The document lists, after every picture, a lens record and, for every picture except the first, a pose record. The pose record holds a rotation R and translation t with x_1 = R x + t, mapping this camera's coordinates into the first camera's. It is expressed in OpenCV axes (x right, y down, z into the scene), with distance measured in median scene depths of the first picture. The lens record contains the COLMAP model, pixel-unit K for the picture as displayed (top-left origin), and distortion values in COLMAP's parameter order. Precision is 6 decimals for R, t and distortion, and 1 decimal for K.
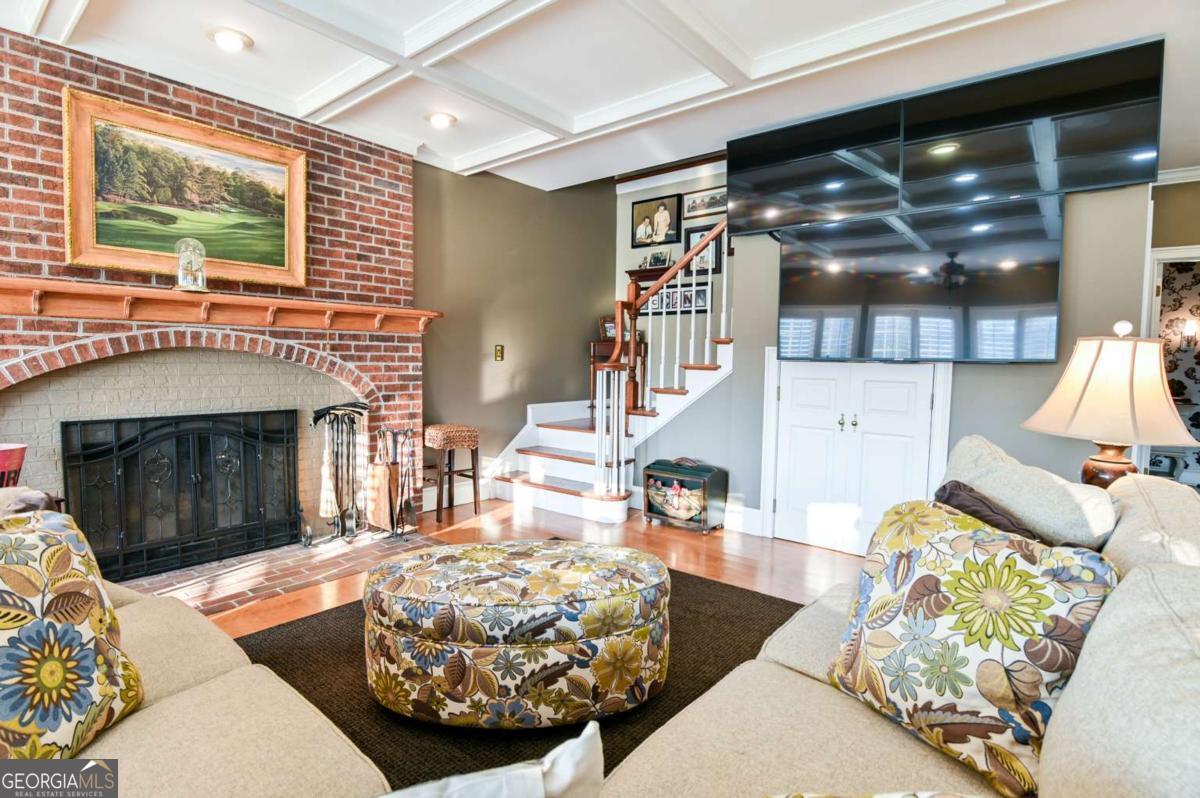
lens RADIAL K [[589.3, 0, 604.7], [0, 589.3, 400.1], [0, 0, 1]] dist [-0.023114, 0.000806]
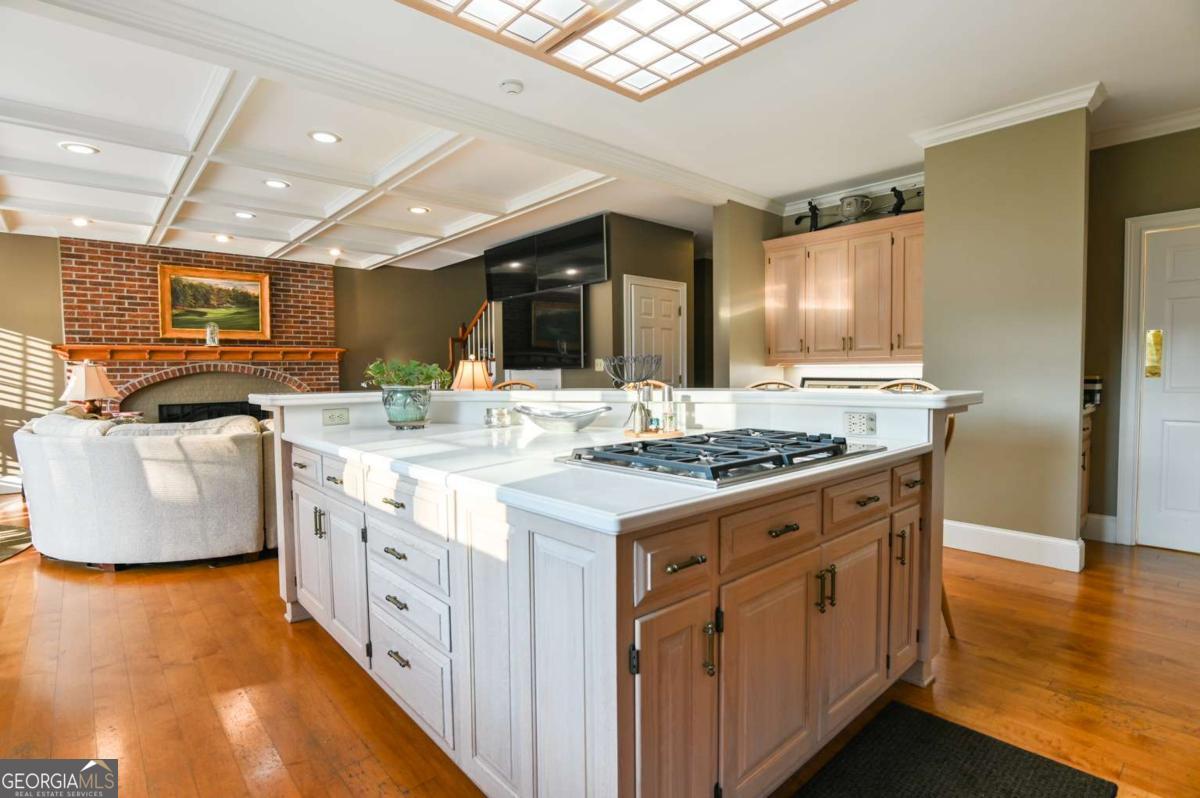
lens RADIAL K [[589.3, 0, 603.8], [0, 589.3, 398.8], [0, 0, 1]] dist [-0.023114, 0.000806]
pose [[0.987717, -0.017507, -0.155270, 1.048239], [0.014512, 0.999687, -0.020401, 0.076328], [0.155578, 0.017897, 0.987661, -0.909251]]
